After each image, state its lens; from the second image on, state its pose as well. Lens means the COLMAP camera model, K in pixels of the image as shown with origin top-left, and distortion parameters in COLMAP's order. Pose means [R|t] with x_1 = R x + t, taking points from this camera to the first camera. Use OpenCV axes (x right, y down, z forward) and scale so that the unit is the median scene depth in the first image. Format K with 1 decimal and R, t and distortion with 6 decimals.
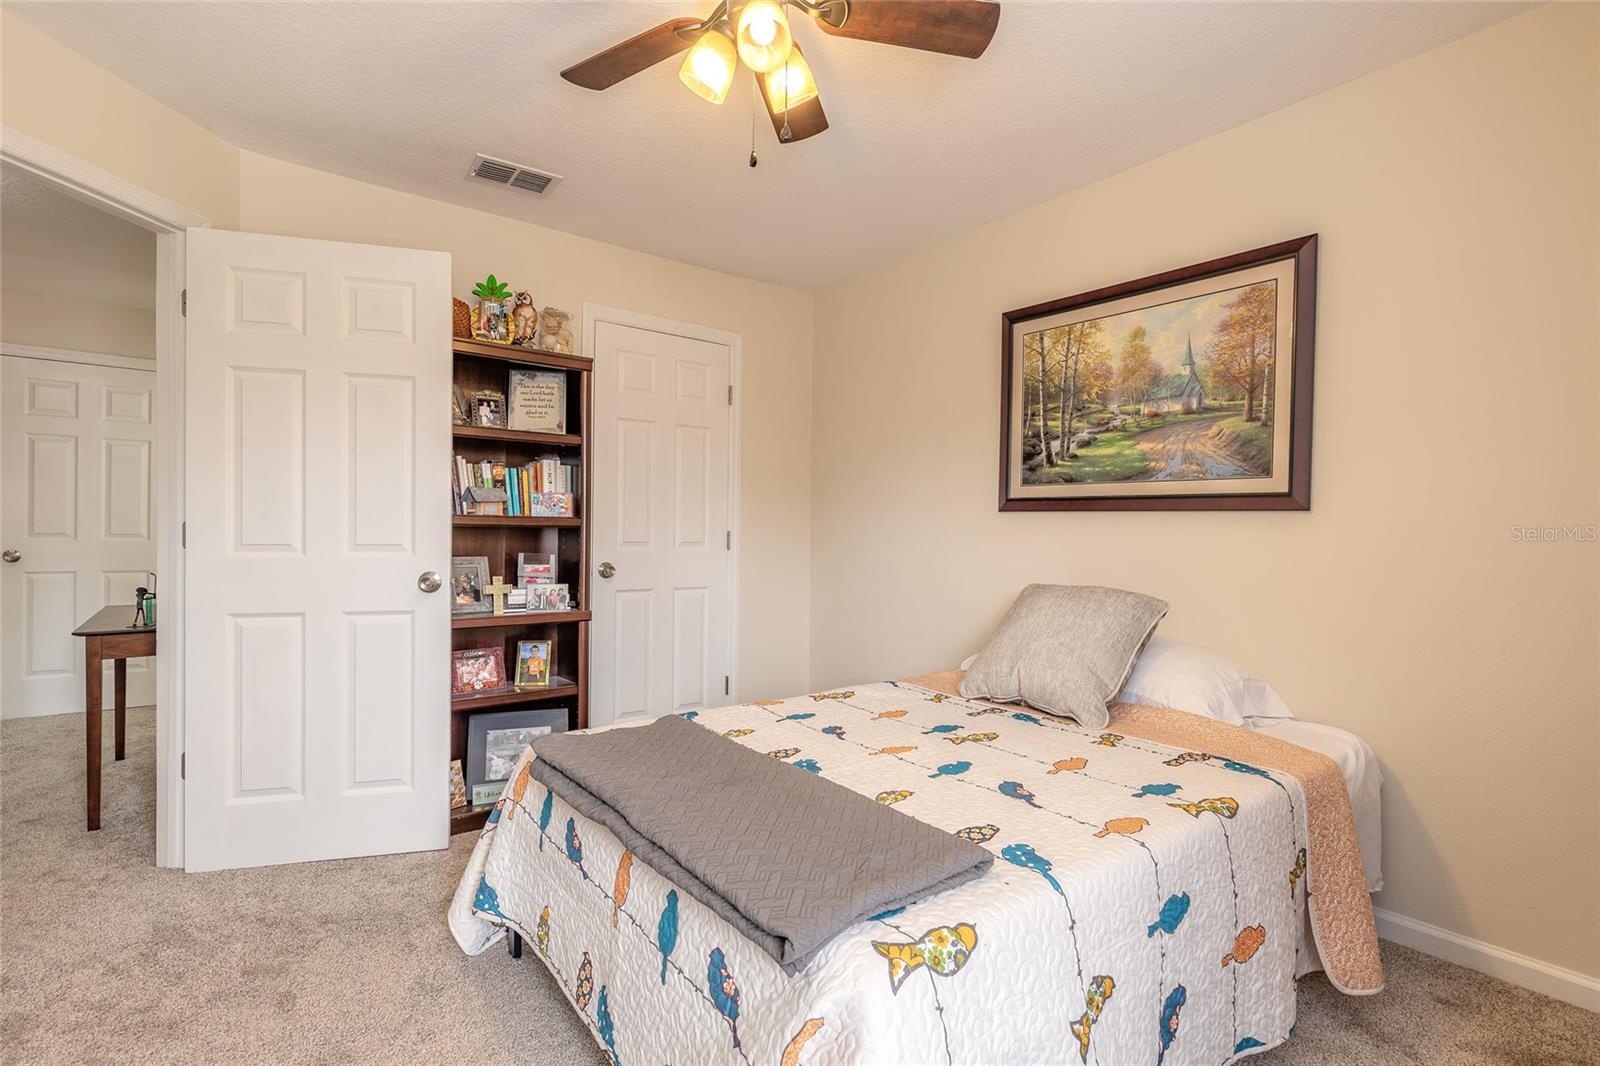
lens RADIAL K [[754.9, 0, 800.8], [0, 754.9, 536.8], [0, 0, 1]] dist [-0.004855, 0.001607]
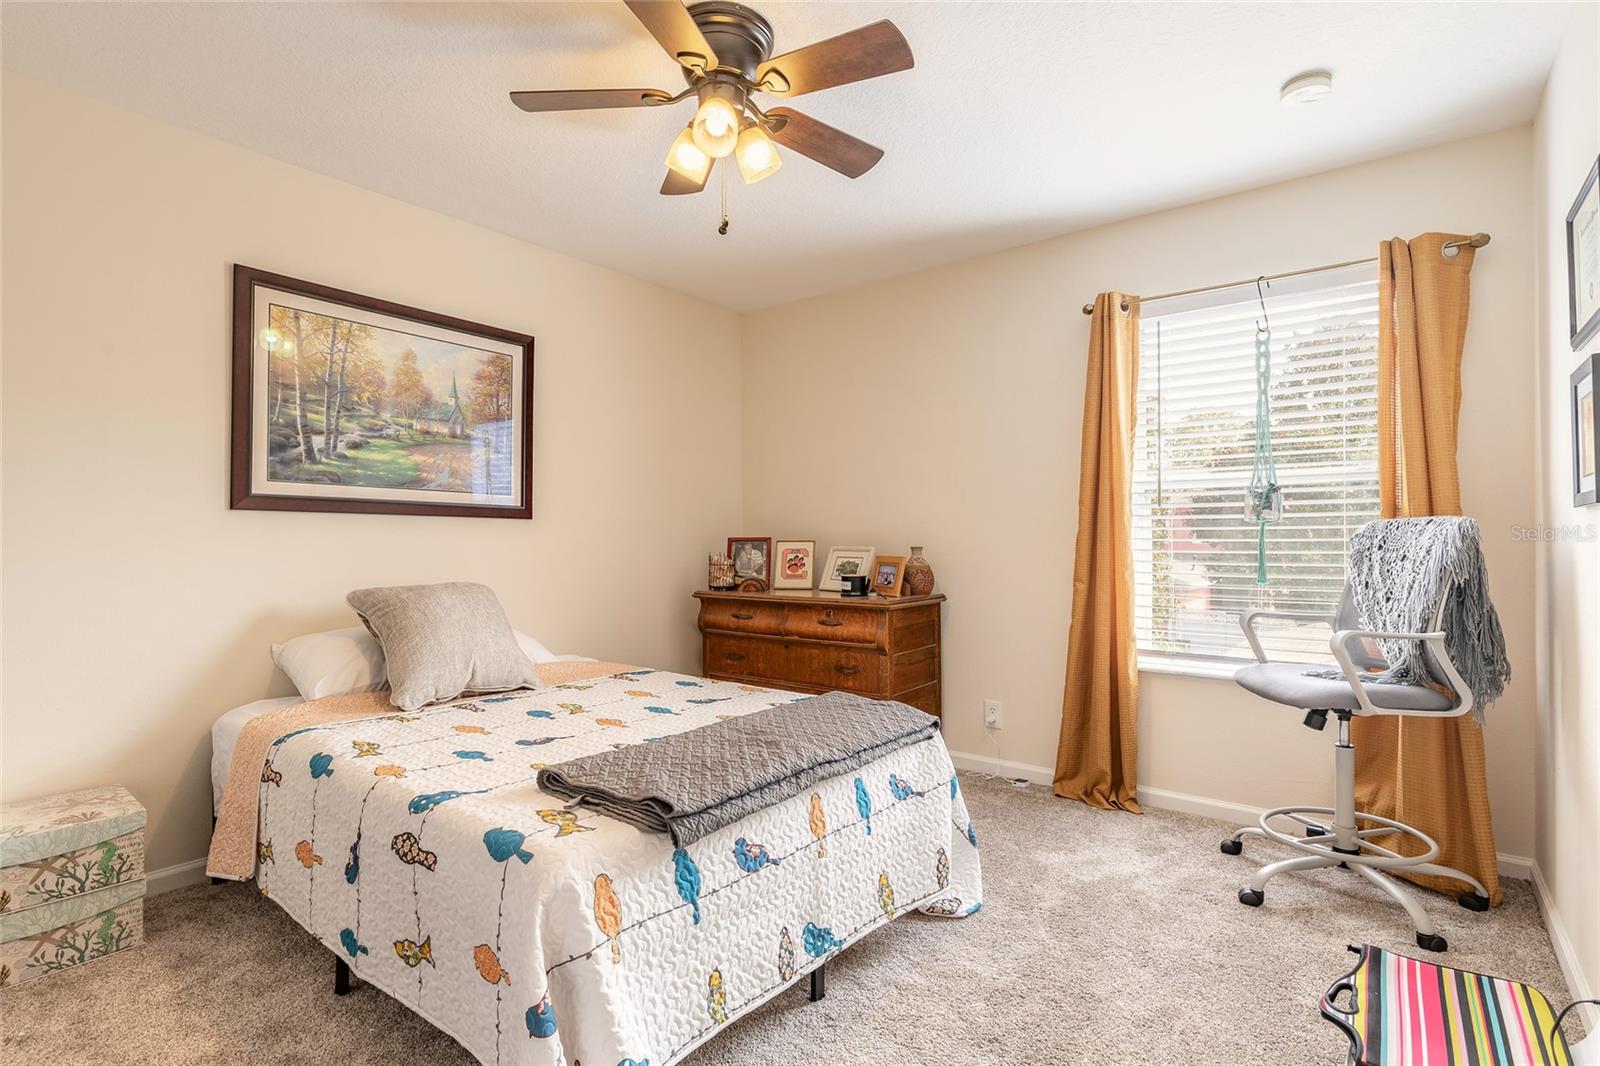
lens RADIAL K [[754.9, 0, 800.8], [0, 754.9, 529.3], [0, 0, 1]] dist [-0.004855, 0.001607]
pose [[-0.248986, -0.003520, 0.968501, -0.735664], [0.004117, 0.999981, 0.004692, -0.015086], [-0.968498, 0.005155, -0.248966, 0.682292]]
